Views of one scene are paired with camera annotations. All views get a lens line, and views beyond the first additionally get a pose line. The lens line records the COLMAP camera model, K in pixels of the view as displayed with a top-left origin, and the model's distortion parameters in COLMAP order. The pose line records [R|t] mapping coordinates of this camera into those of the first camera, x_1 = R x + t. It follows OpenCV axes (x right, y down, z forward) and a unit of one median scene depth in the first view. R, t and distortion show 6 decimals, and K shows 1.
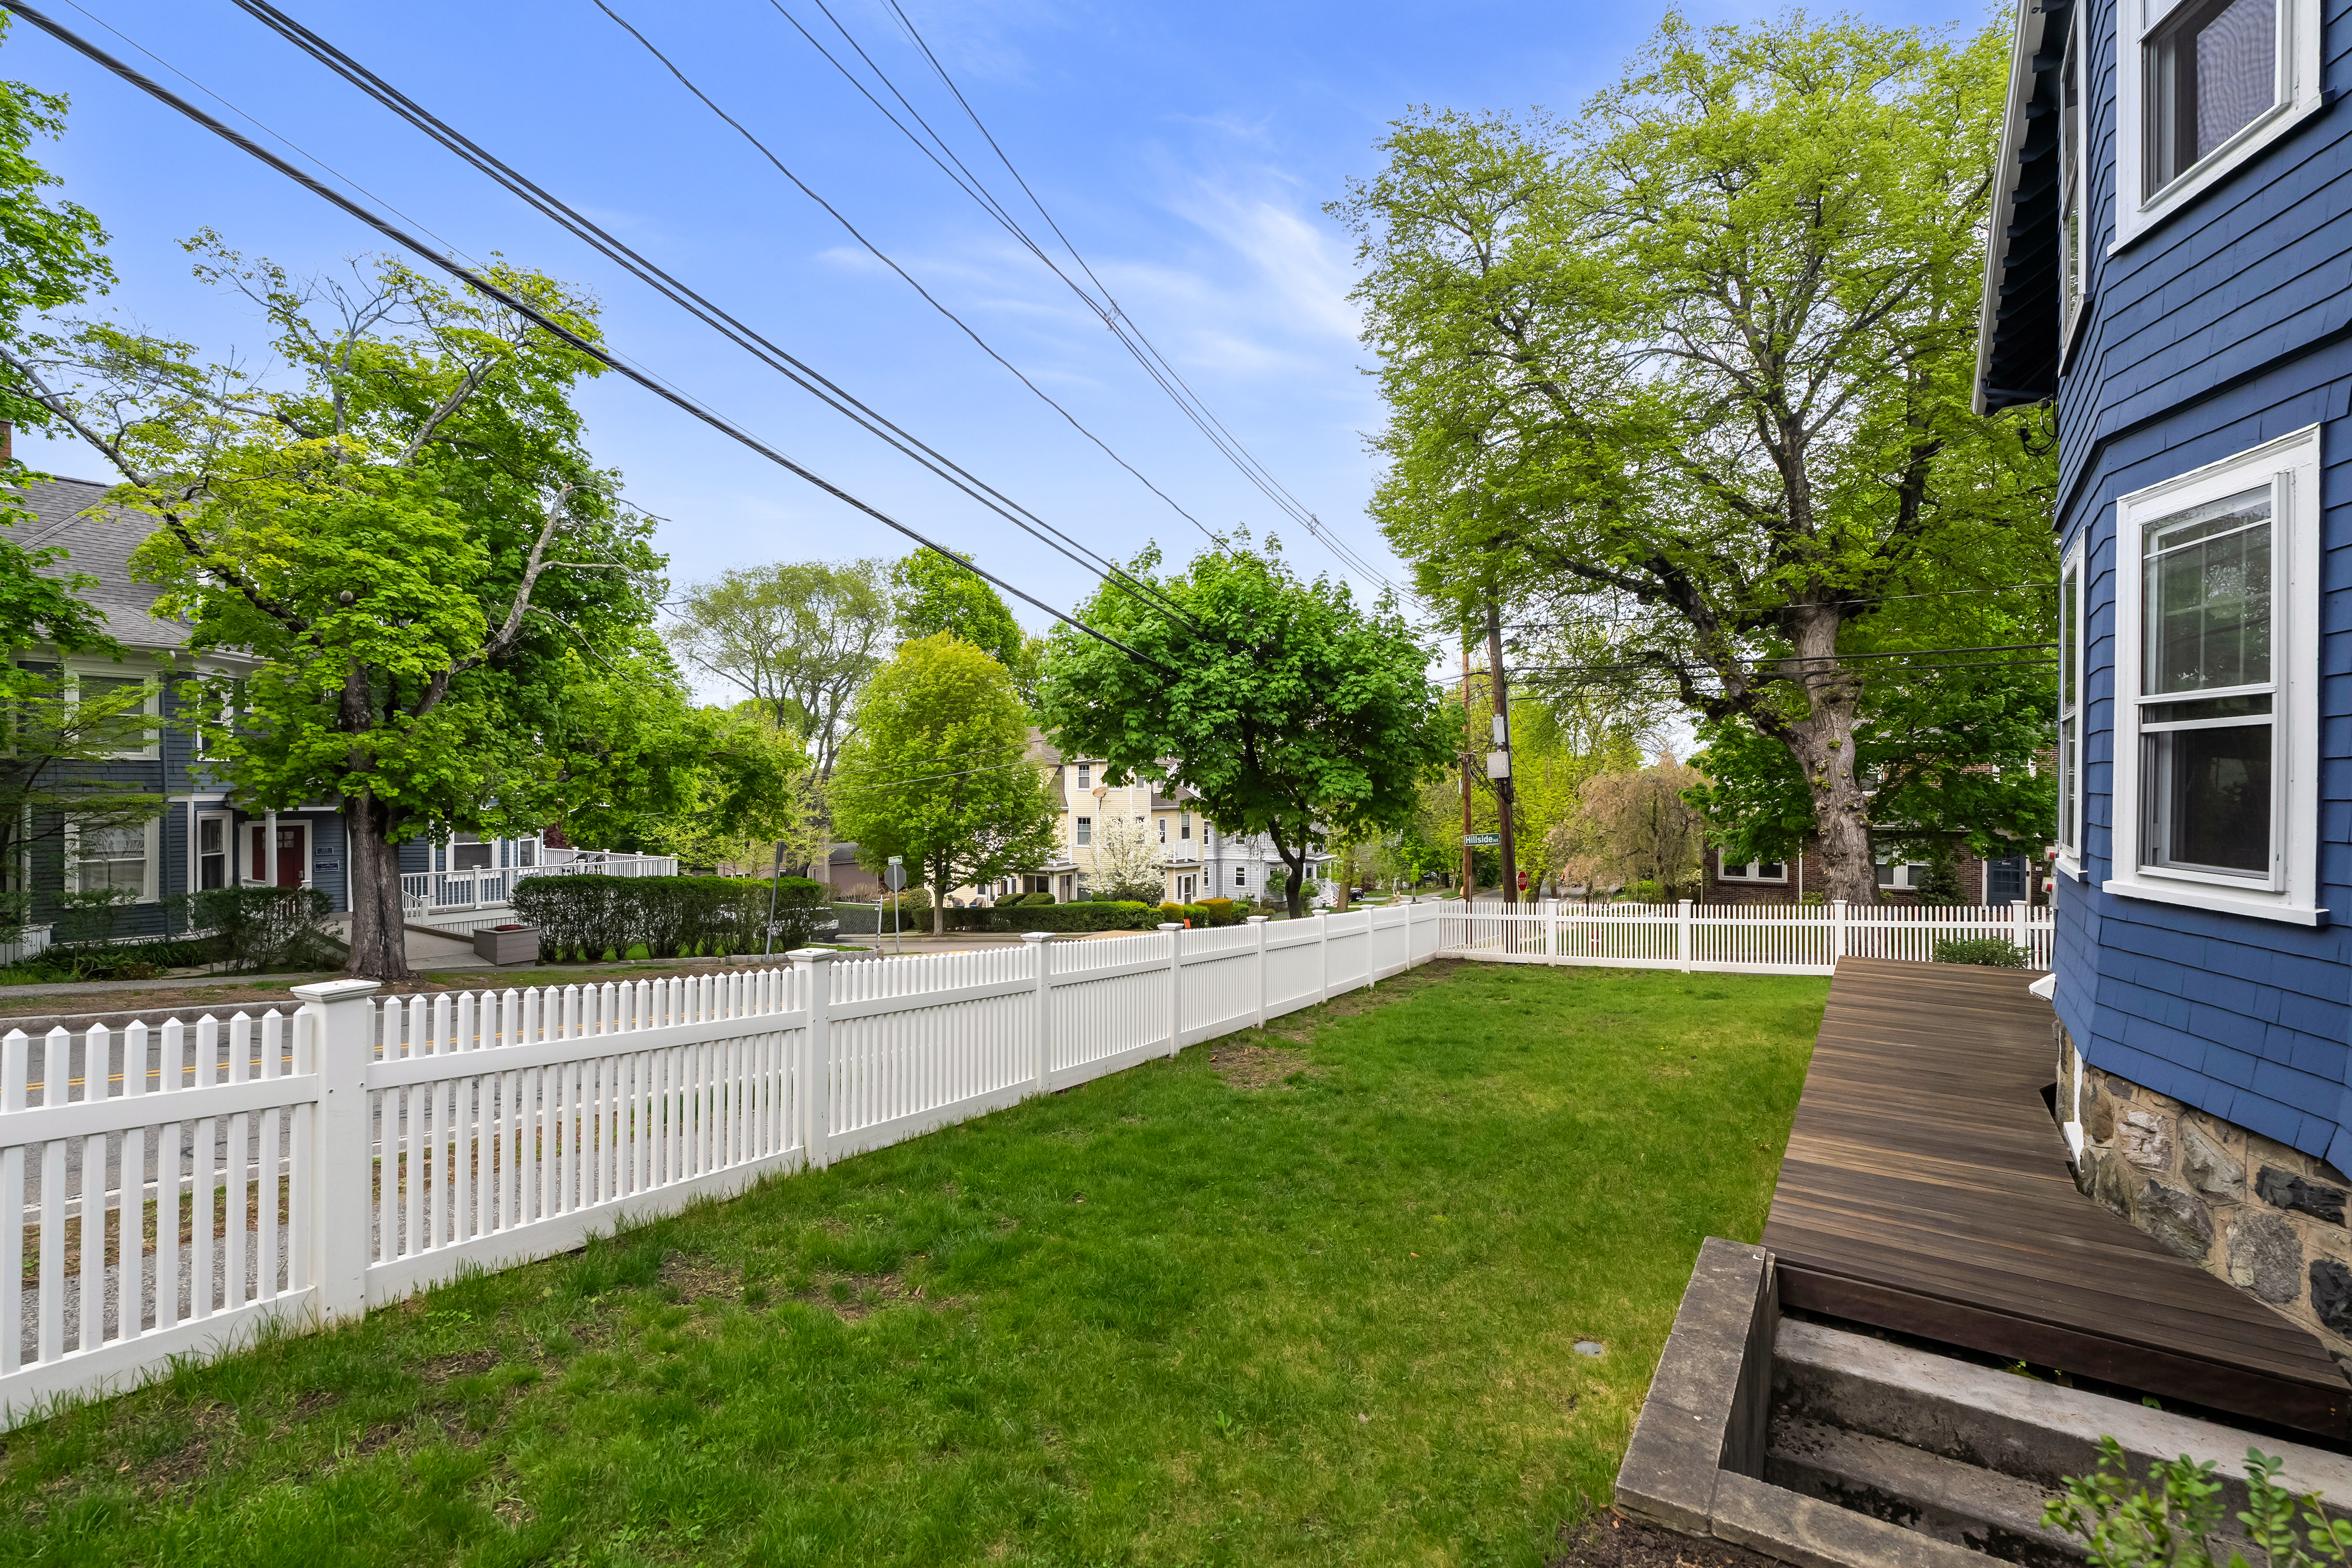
lens RADIAL K [[1073.2, 0, 1183.5], [0, 1073.2, 781.9], [0, 0, 1]] dist [-0.000923, -0.000320]
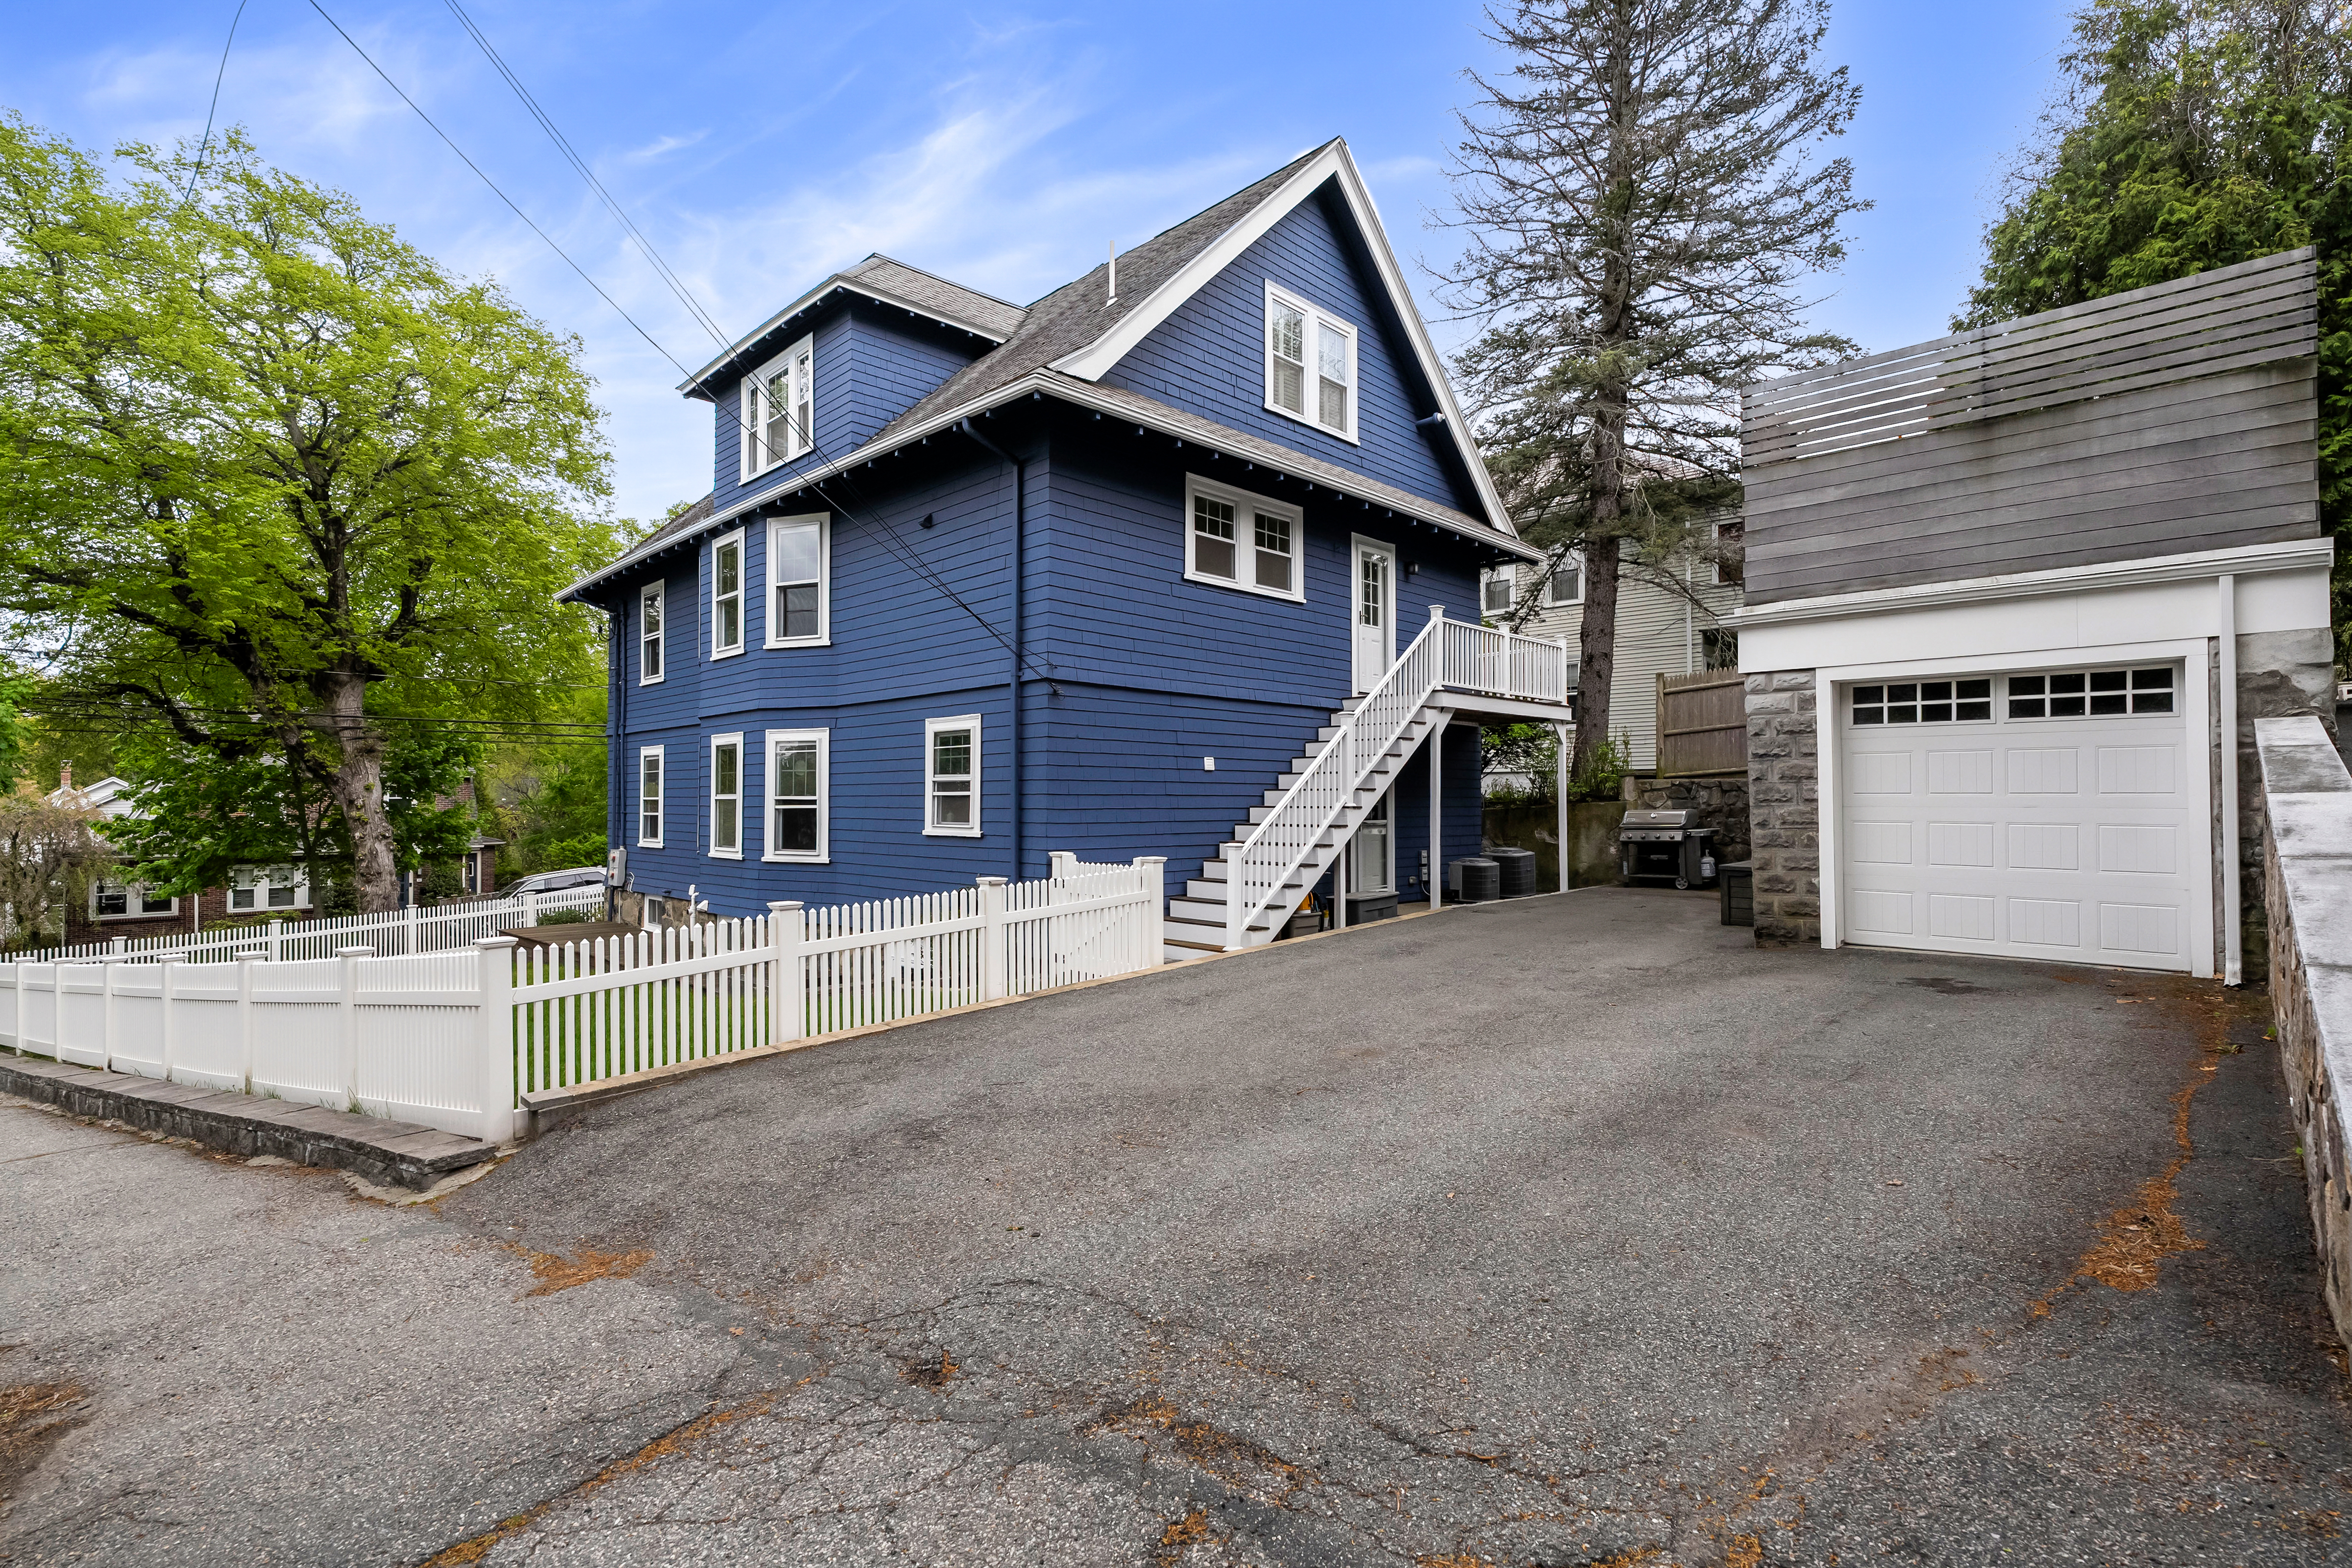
lens RADIAL K [[1073.2, 0, 1183.5], [0, 1073.2, 781.9], [0, 0, 1]] dist [-0.000923, -0.000320]
pose [[0.183424, 0.012302, 0.982957, -0.455052], [0.006084, 0.999888, -0.013650, -0.017176], [-0.983015, 0.008484, 0.183329, -0.171550]]
